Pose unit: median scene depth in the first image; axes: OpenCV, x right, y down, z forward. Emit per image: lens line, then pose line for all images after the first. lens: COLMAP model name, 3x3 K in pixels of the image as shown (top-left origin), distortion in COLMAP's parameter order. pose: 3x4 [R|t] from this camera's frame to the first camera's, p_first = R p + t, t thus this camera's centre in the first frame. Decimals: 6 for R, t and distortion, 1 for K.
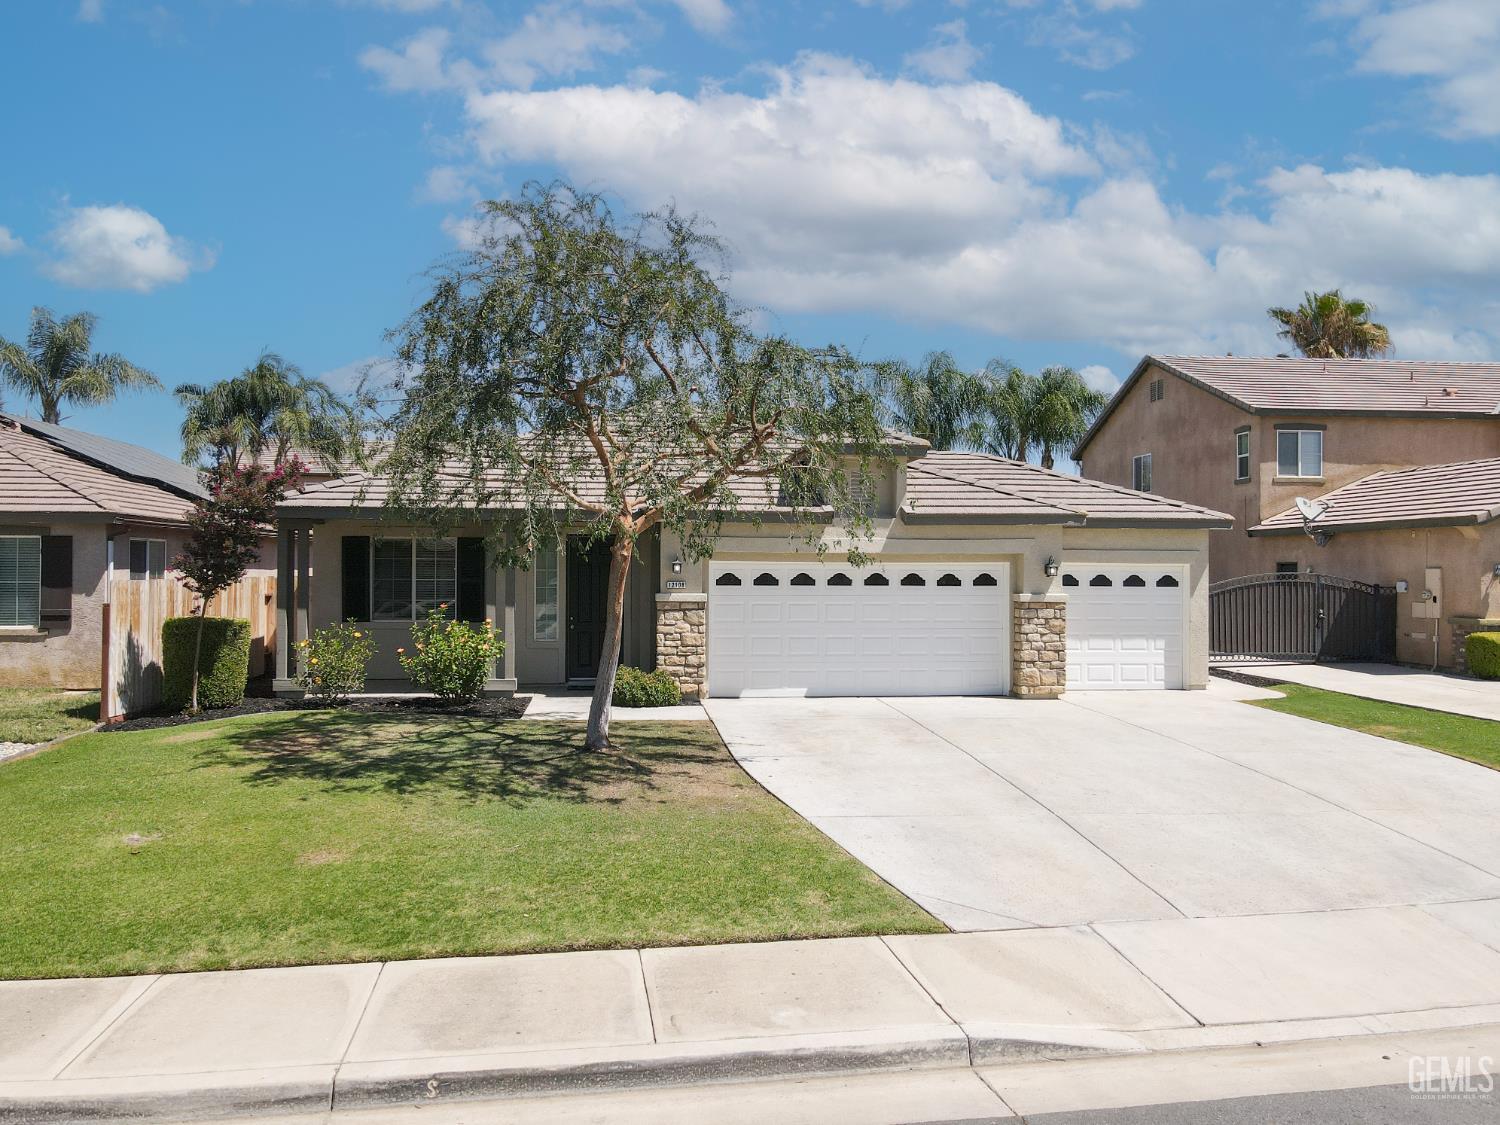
lens RADIAL K [[1082.6, 0, 732.5], [0, 1082.6, 561.1], [0, 0, 1]] dist [0.003424, 0.008473]
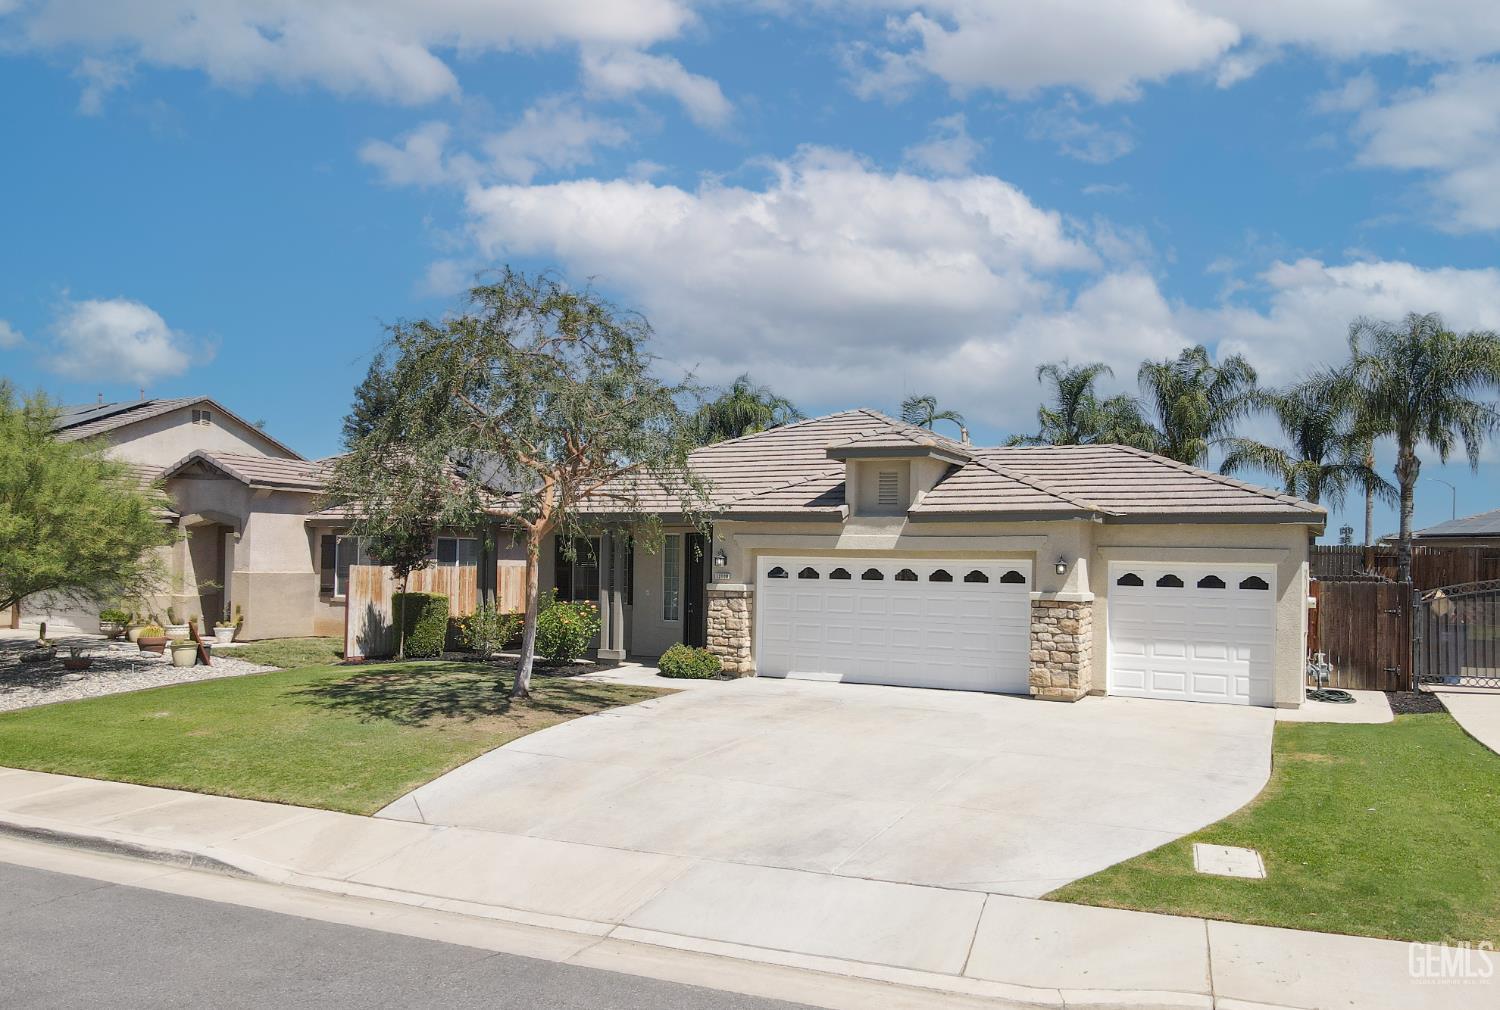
lens RADIAL K [[1084.2, 0, 749.8], [0, 1084.2, 593.5], [0, 0, 1]] dist [0.007649, 0.002619]
pose [[0.846622, 0.026035, -0.531557, 0.571510], [-0.009874, 0.999399, 0.033224, 0.001738], [0.532103, -0.022880, 0.846370, 0.035094]]
